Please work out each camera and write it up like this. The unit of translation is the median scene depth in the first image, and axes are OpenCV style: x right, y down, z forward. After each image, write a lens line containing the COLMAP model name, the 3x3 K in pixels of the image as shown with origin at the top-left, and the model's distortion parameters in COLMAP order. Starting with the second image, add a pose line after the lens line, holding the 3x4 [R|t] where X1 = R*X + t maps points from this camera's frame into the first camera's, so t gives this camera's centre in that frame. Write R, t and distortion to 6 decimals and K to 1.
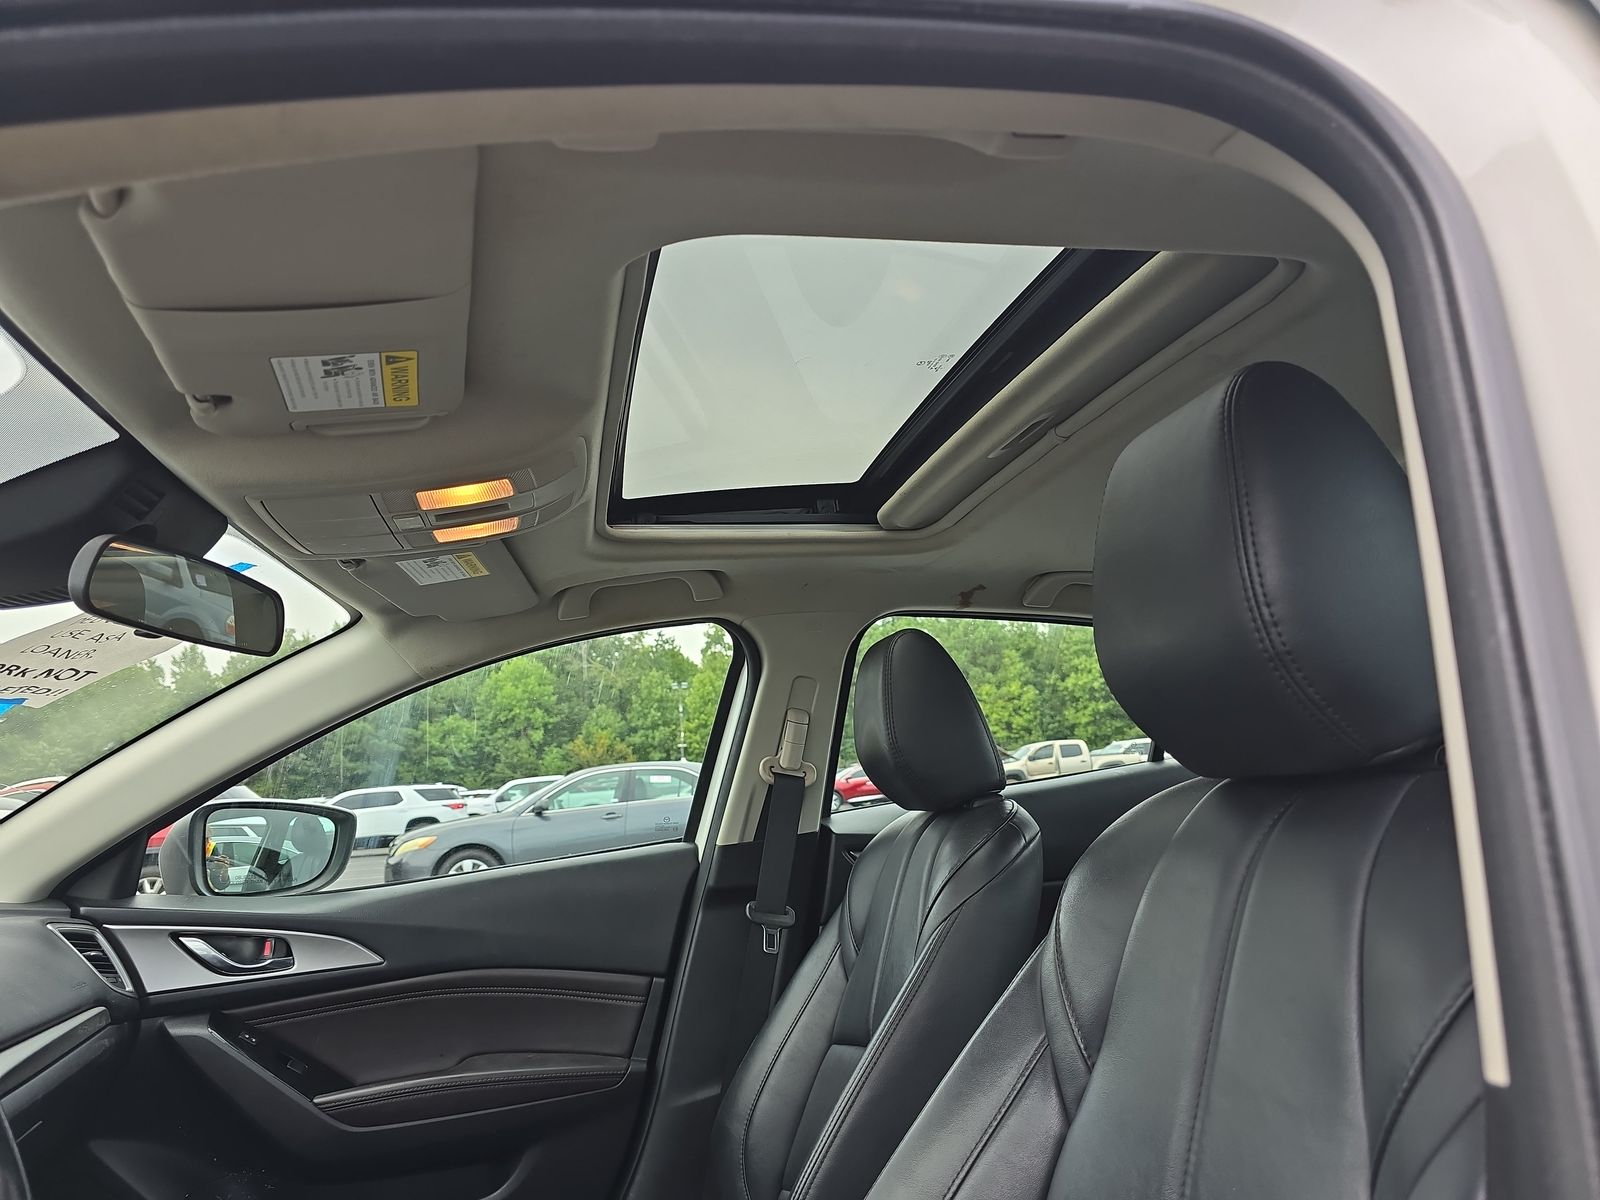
lens RADIAL K [[1124.0, 0, 801.1], [0, 1124.0, 609.7], [0, 0, 1]] dist [0.076724, -0.089595]
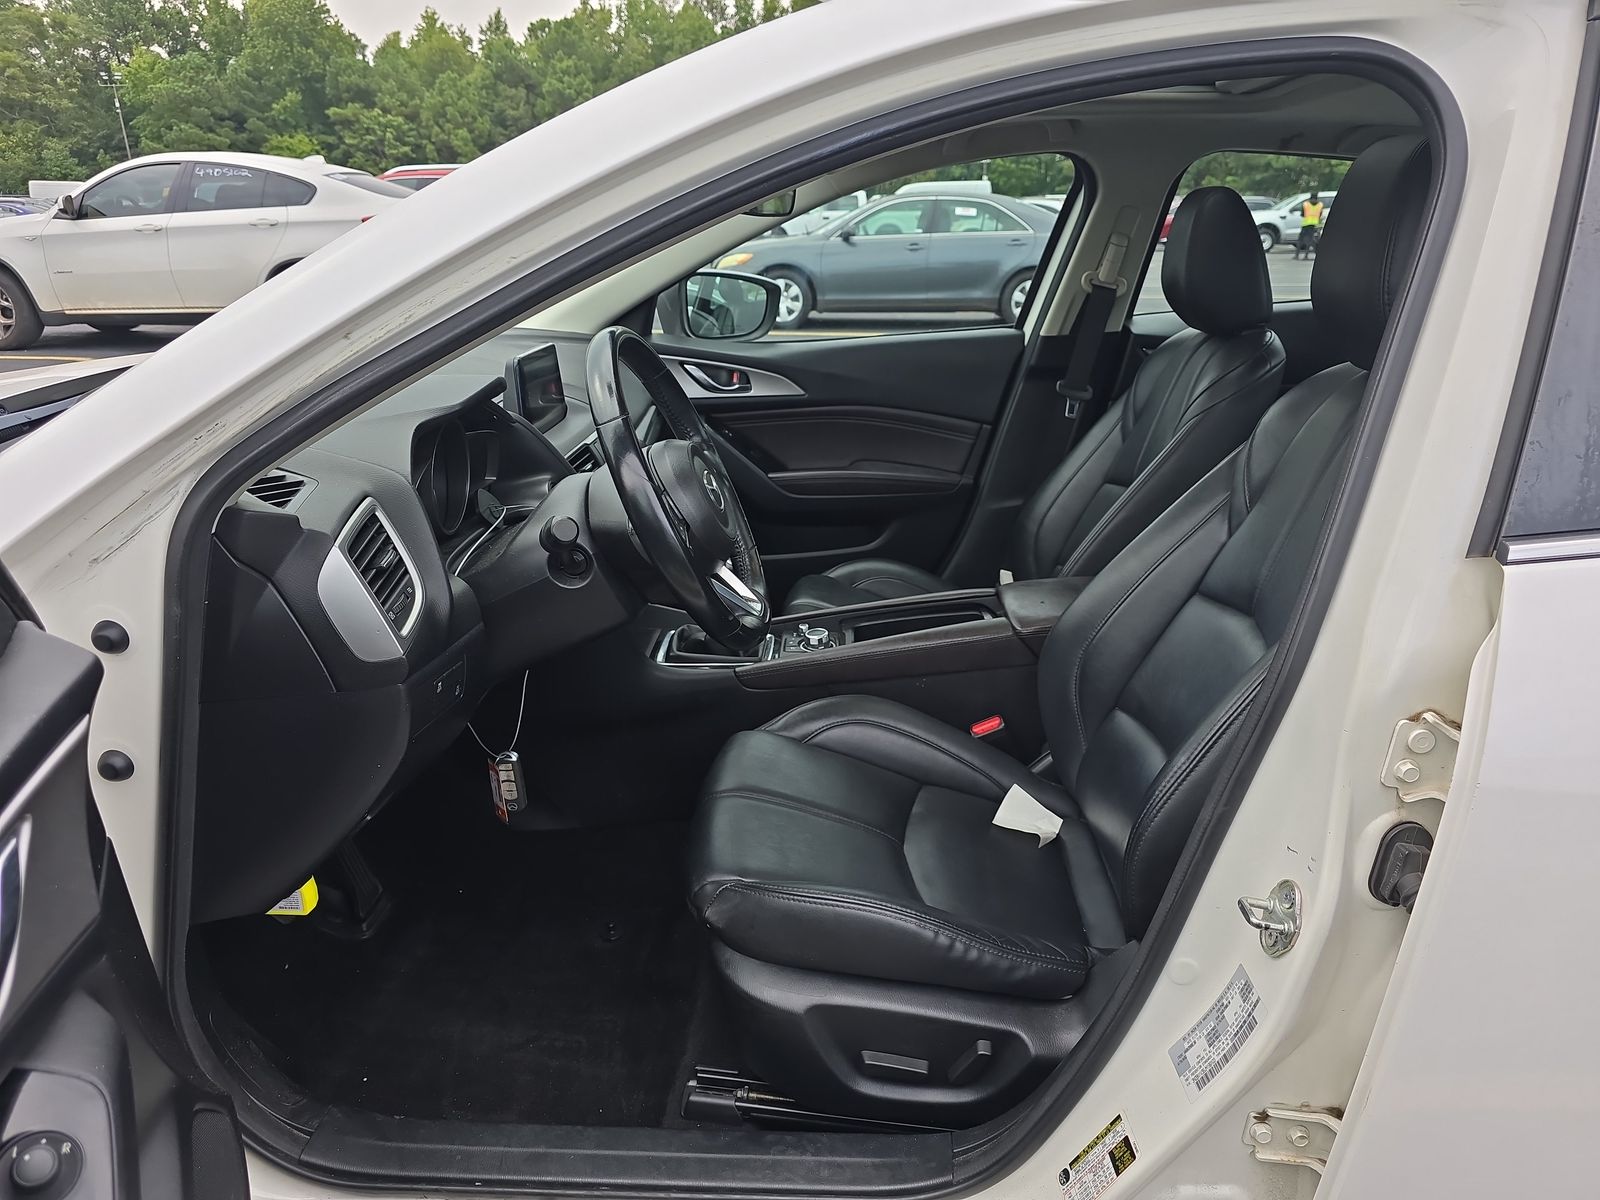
lens RADIAL K [[1124.0, 0, 801.1], [0, 1124.0, 609.7], [0, 0, 1]] dist [0.076724, -0.089595]
pose [[0.965956, 0.147152, -0.212778, -0.015982], [-0.027906, 0.876941, 0.479787, -0.146932], [0.257196, -0.457515, 0.851193, -0.377014]]
